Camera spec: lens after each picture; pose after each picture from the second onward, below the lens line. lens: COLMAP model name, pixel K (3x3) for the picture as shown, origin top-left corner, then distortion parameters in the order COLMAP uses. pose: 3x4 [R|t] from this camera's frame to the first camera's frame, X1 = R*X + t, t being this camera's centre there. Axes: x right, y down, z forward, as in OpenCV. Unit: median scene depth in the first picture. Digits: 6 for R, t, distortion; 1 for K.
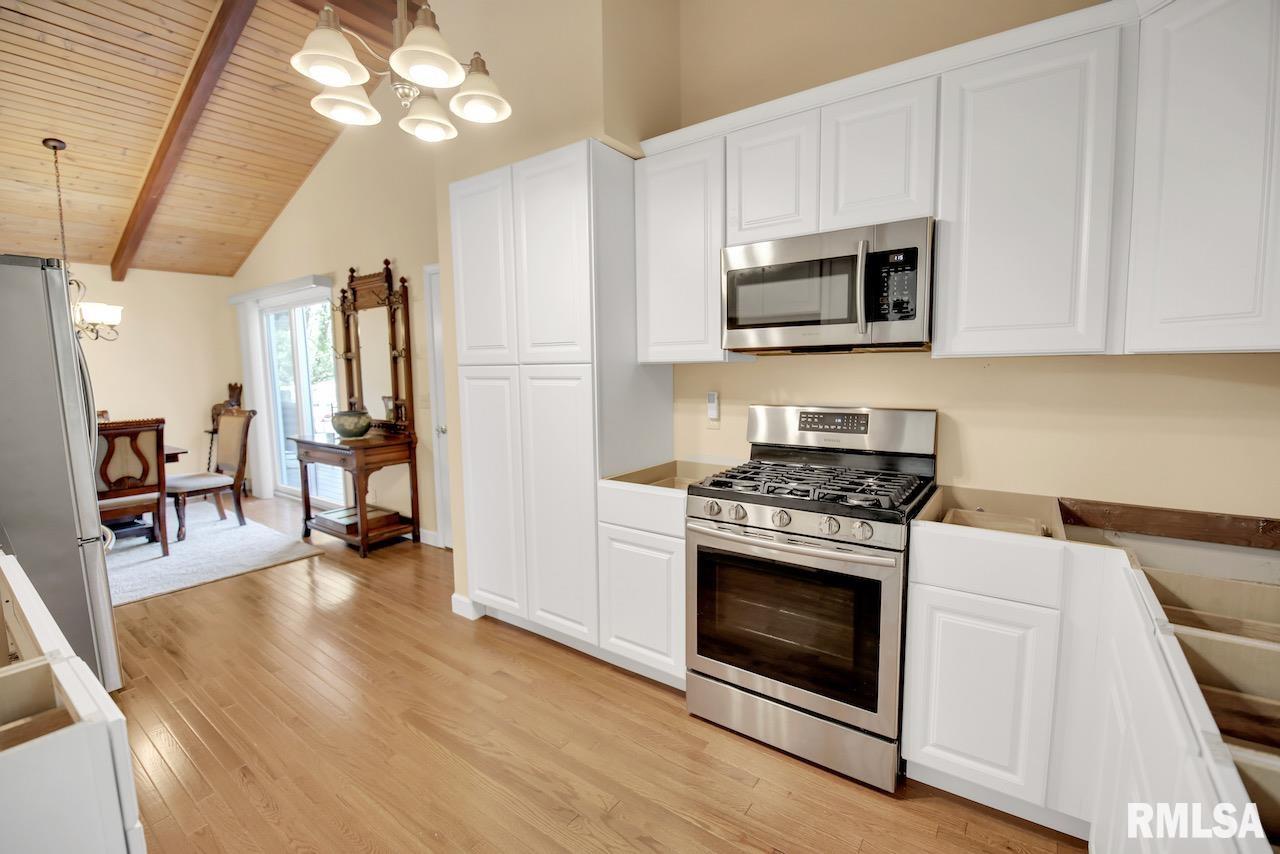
lens RADIAL K [[548.1, 0, 639.2], [0, 548.1, 423.7], [0, 0, 1]] dist [-0.002211, -0.009076]
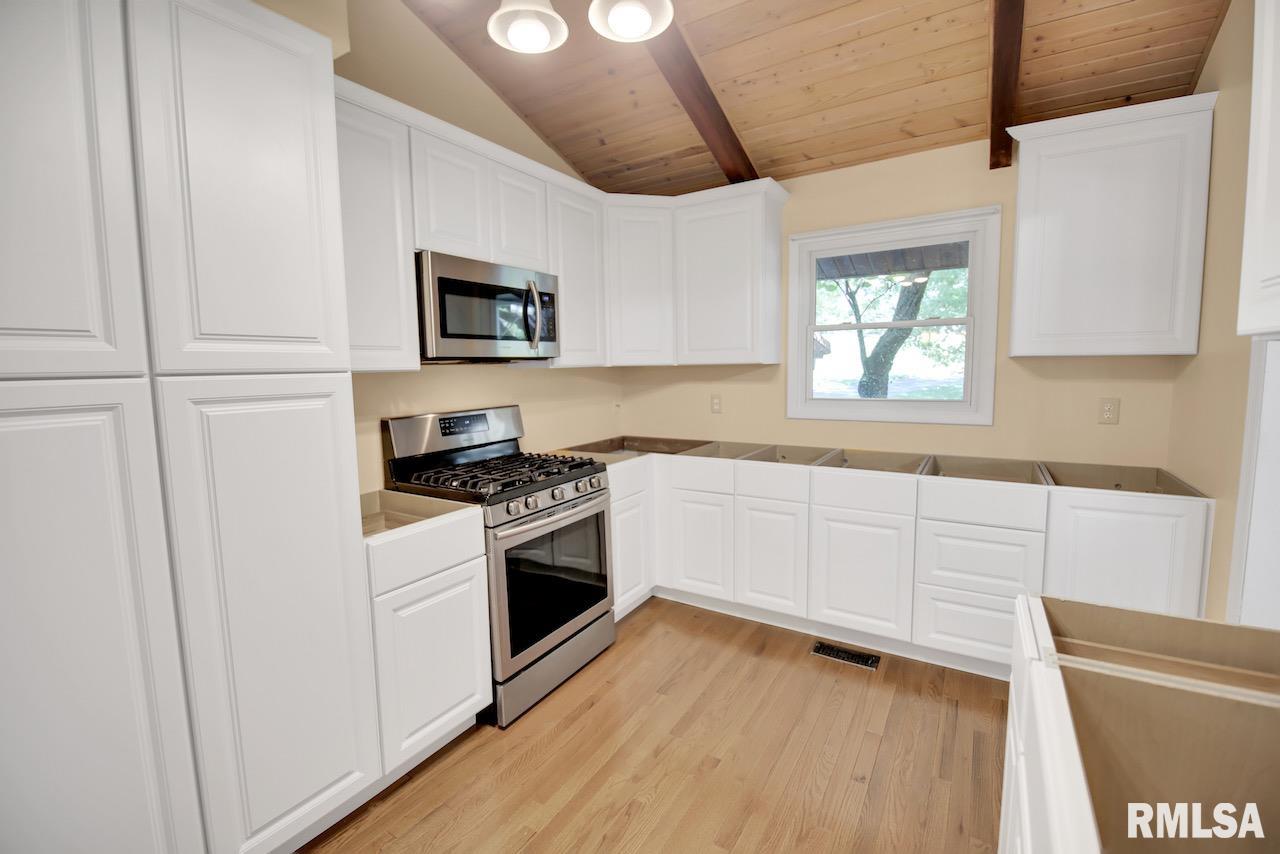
lens RADIAL K [[548.1, 0, 639.2], [0, 548.1, 423.7], [0, 0, 1]] dist [-0.002211, -0.009076]
pose [[-0.070504, -0.089043, 0.993529, -0.858684], [0.122248, 0.987729, 0.097198, -0.074853], [-0.989992, 0.128310, -0.058754, 0.756306]]
